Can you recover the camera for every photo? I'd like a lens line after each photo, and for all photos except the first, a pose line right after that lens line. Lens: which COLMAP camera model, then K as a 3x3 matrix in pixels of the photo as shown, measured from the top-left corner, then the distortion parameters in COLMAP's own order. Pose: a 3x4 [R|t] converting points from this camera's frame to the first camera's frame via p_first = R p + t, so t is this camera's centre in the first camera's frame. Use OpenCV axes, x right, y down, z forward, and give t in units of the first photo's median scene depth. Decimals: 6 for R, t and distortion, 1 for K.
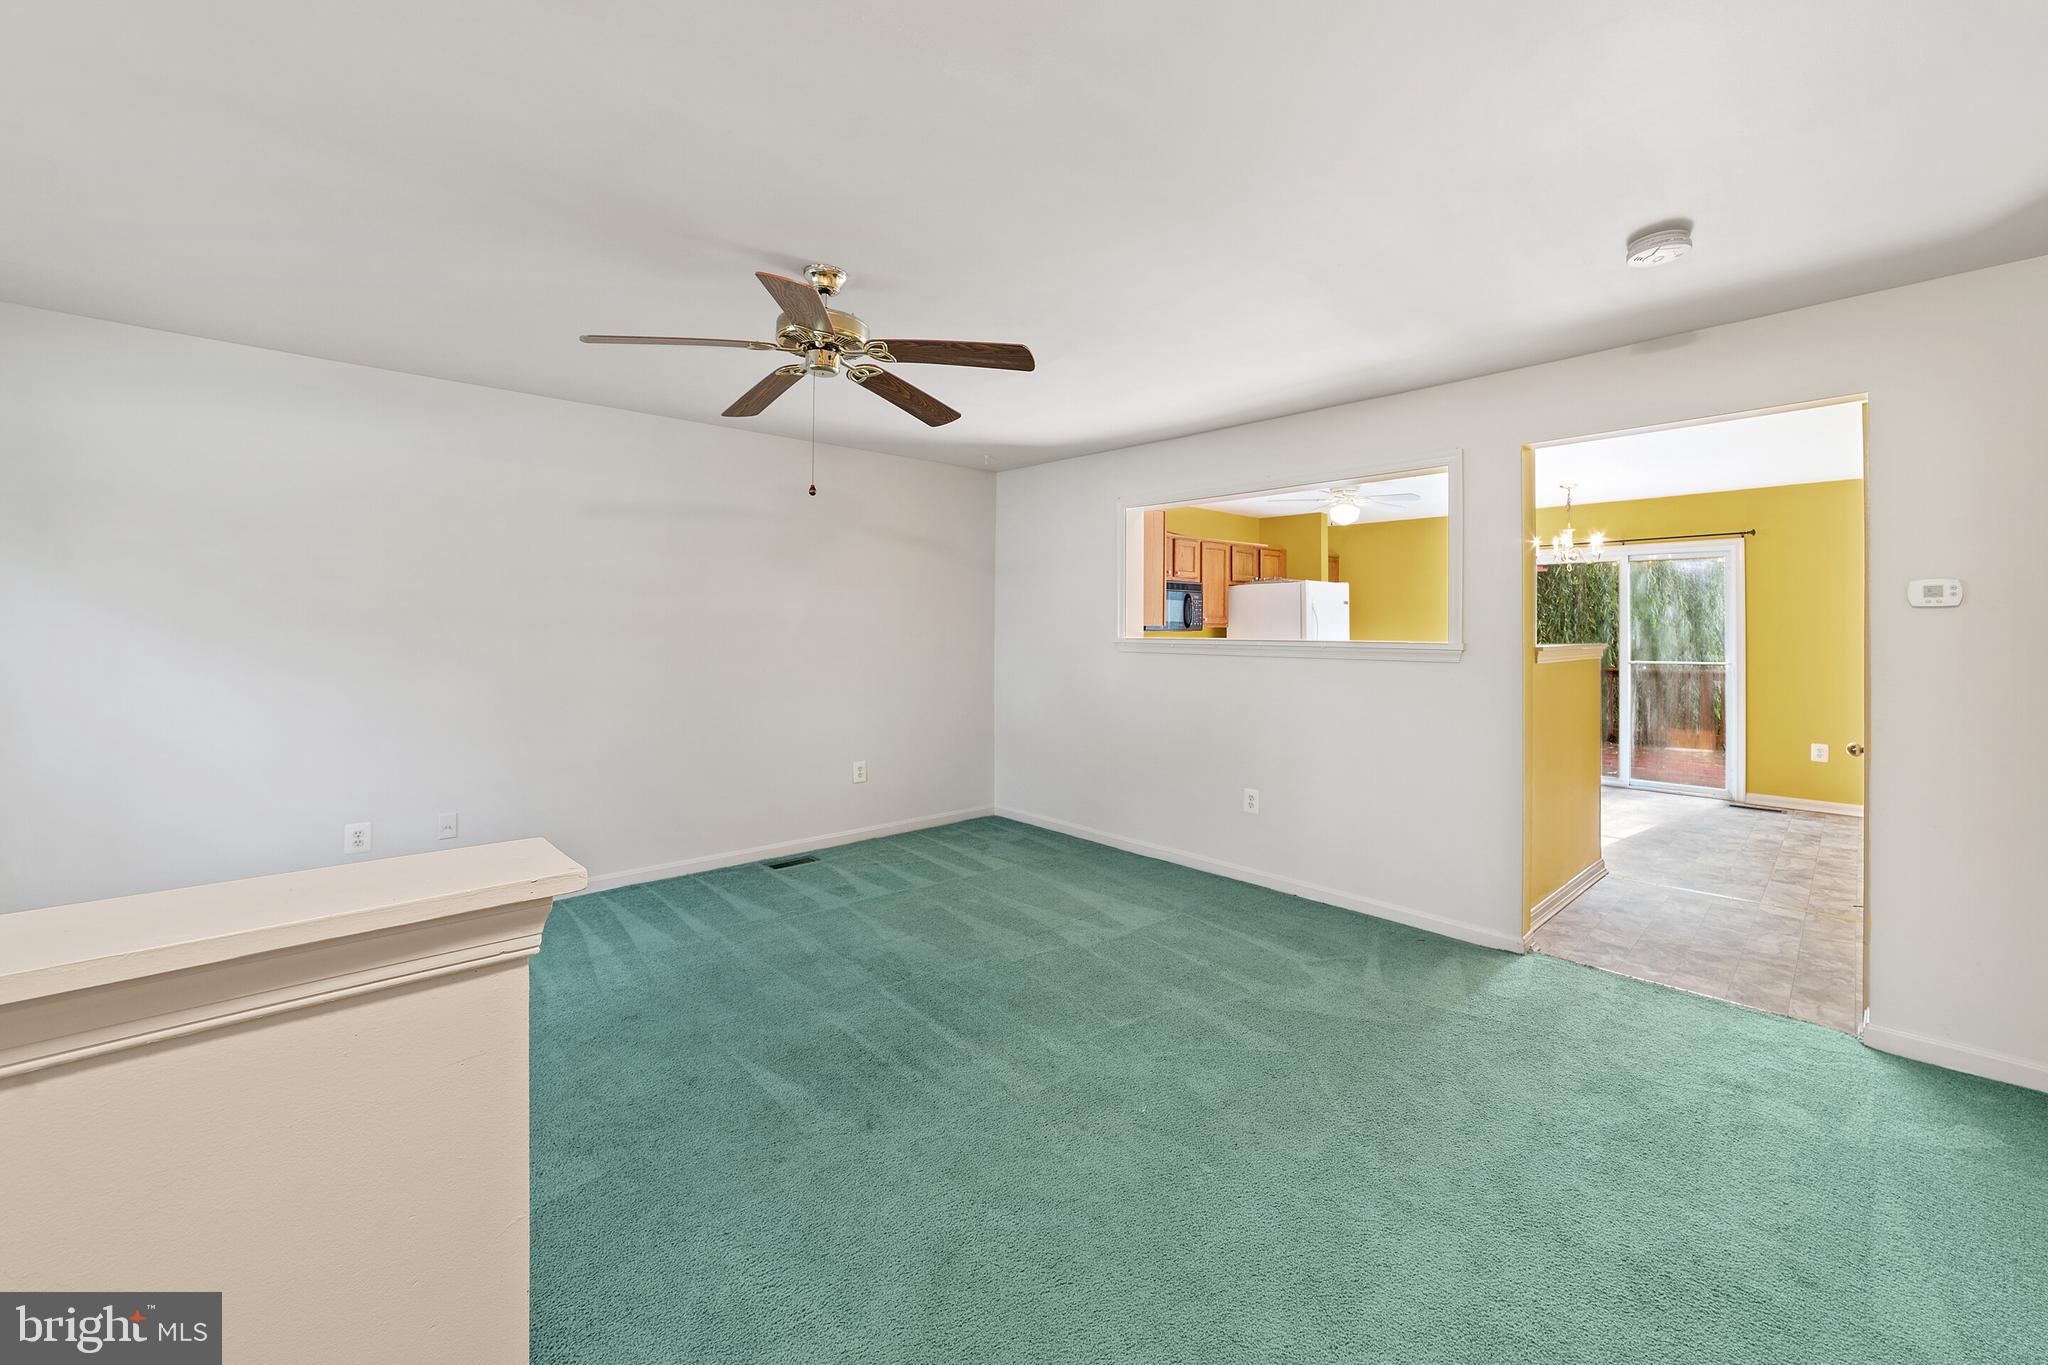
lens RADIAL K [[798.8, 0, 1023.0], [0, 798.8, 648.4], [0, 0, 1]] dist [-0.031017, 0.010877]
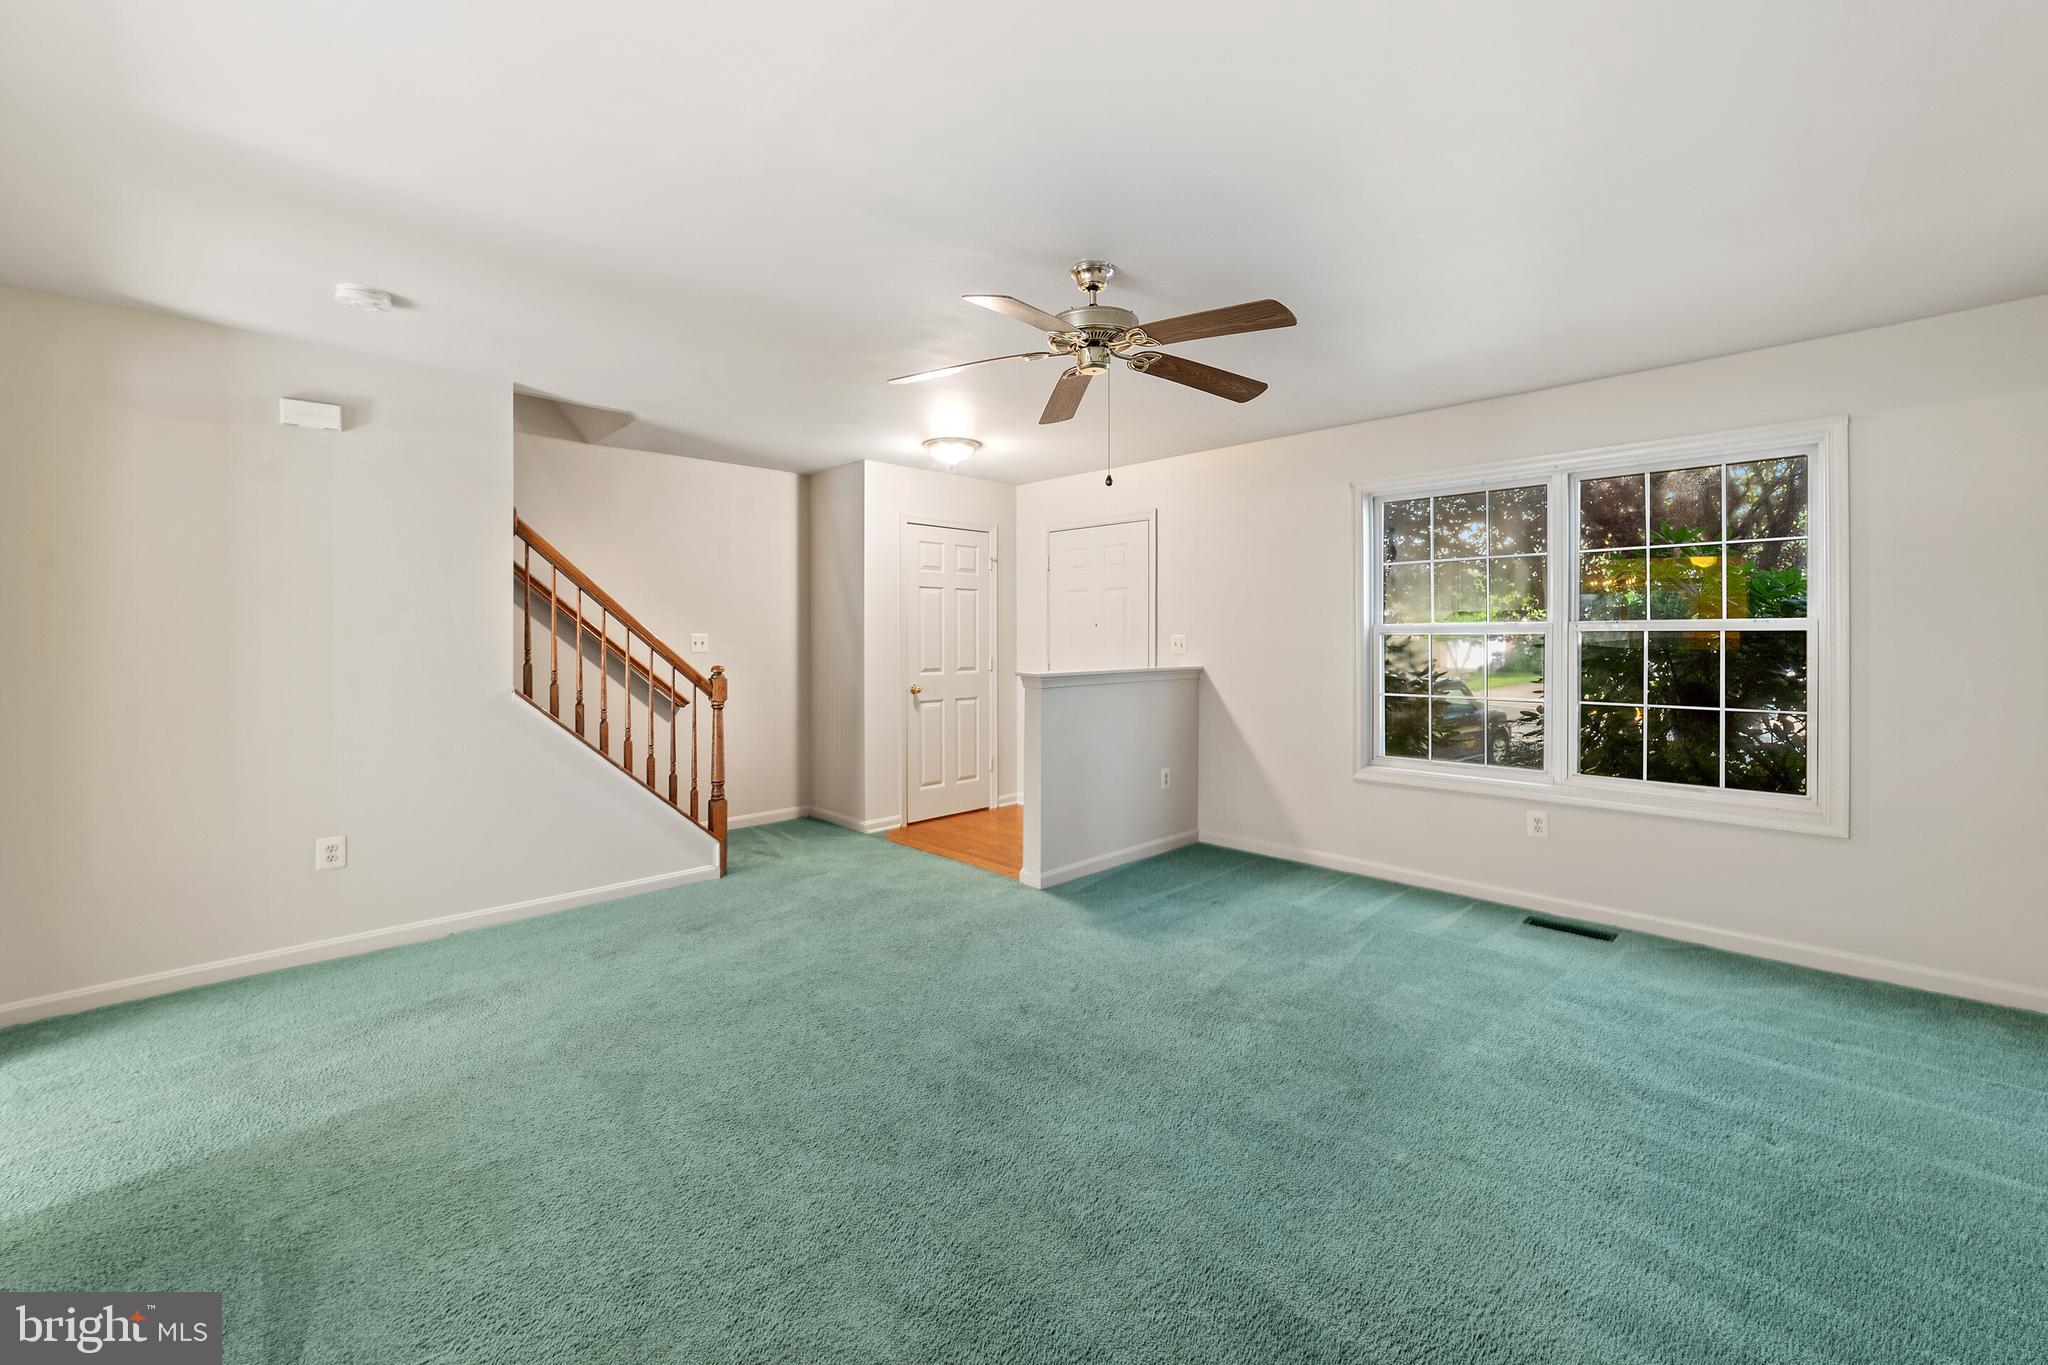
lens RADIAL K [[818.6, 0, 1018.7], [0, 818.6, 641.2], [0, 0, 1]] dist [-0.028096, 0.010248]
pose [[-0.998672, -0.001328, -0.051505, -0.072263], [-0.003060, 0.999432, 0.033560, -0.022026], [0.051431, 0.033673, -0.998109, 1.365783]]
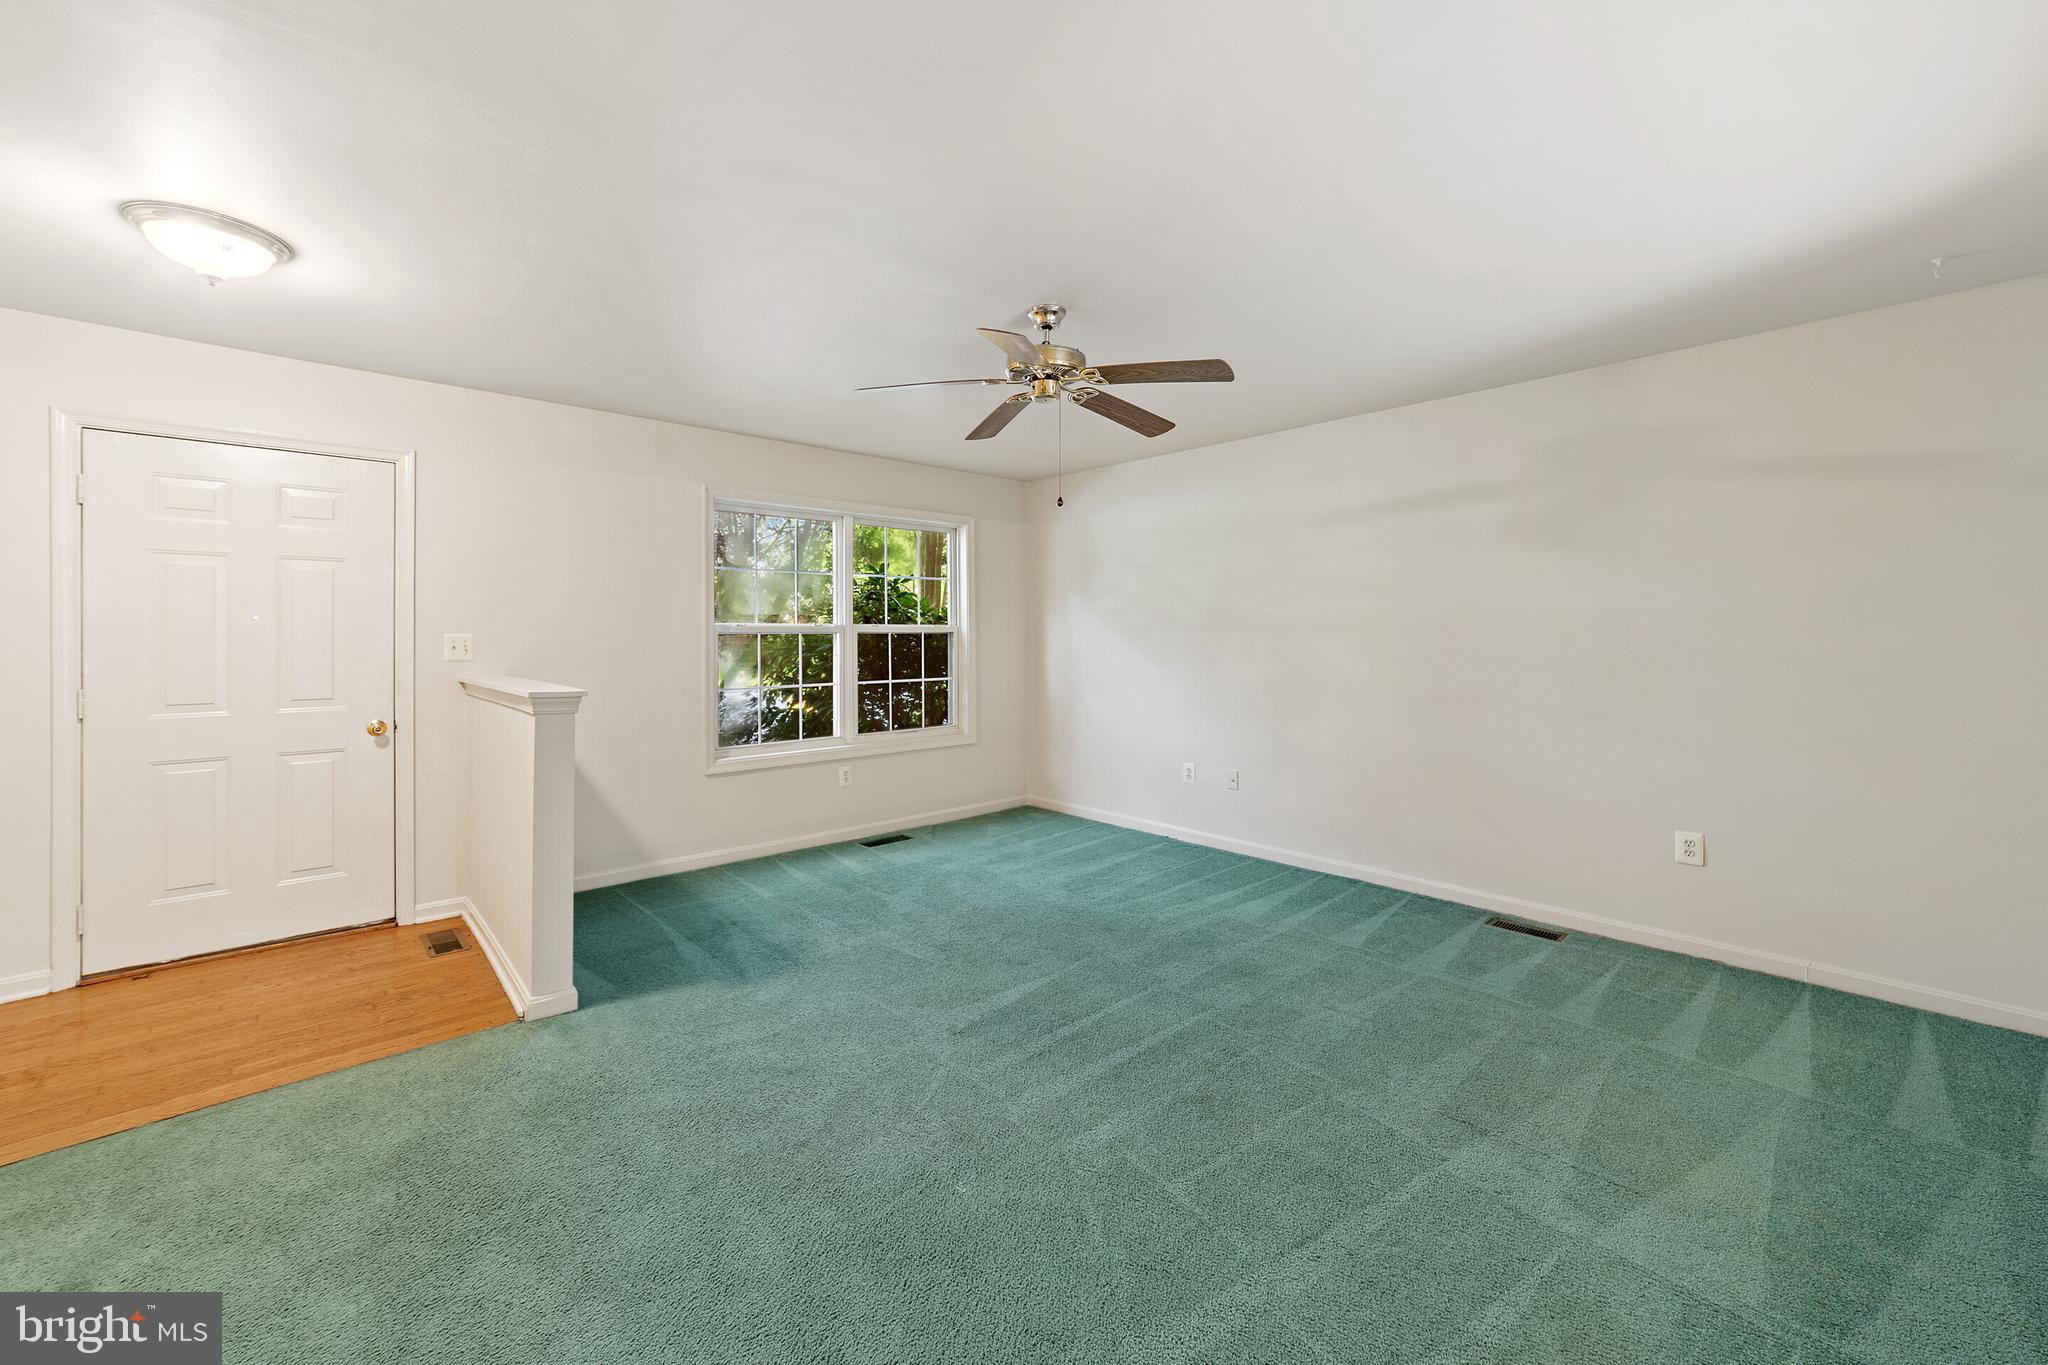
lens RADIAL K [[798.8, 0, 1023.0], [0, 798.8, 648.4], [0, 0, 1]] dist [-0.031017, 0.010877]
pose [[0.014809, 0.016105, -0.999761, 0.597176], [-0.028975, 0.999457, 0.015671, -0.003269], [0.999470, 0.028736, 0.015267, 0.630435]]
